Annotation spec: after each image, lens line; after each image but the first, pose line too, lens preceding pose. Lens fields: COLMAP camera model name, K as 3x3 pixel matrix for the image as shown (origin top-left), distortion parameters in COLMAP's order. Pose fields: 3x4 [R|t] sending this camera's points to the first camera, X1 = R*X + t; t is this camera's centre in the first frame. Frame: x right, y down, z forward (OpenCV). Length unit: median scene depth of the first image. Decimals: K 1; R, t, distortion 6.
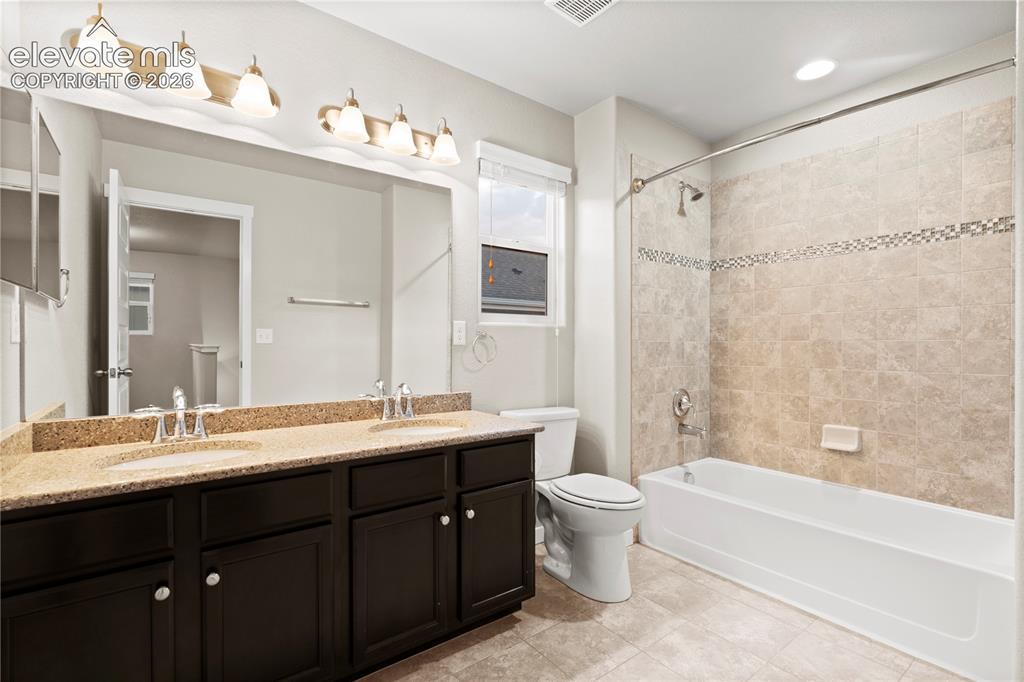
lens RADIAL K [[462.7, 0, 511.5], [0, 462.7, 346.5], [0, 0, 1]] dist [-0.005754, 0.003507]
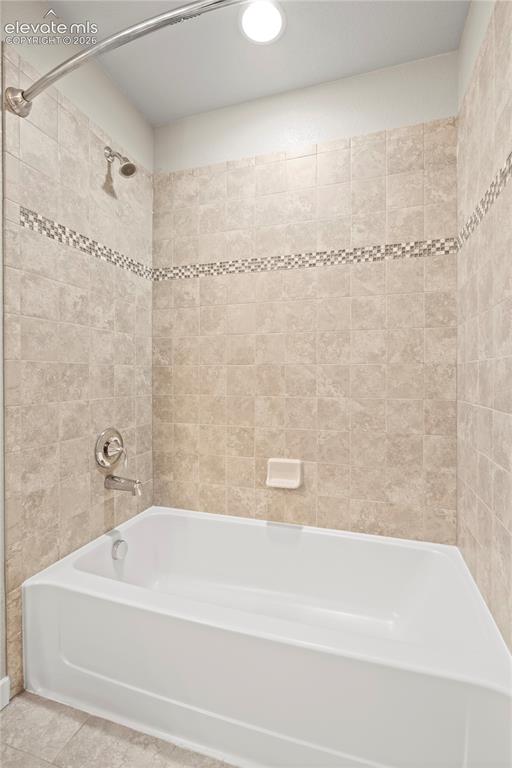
lens RADIAL K [[347.0, 0, 262.4], [0, 347.0, 390.5], [0, 0, 1]] dist [-0.005754, 0.003507]
pose [[0.815072, -0.024314, 0.578850, 0.270359], [0.000644, 0.999156, 0.041062, 0.009356], [-0.579360, -0.033095, 0.814400, 0.446420]]
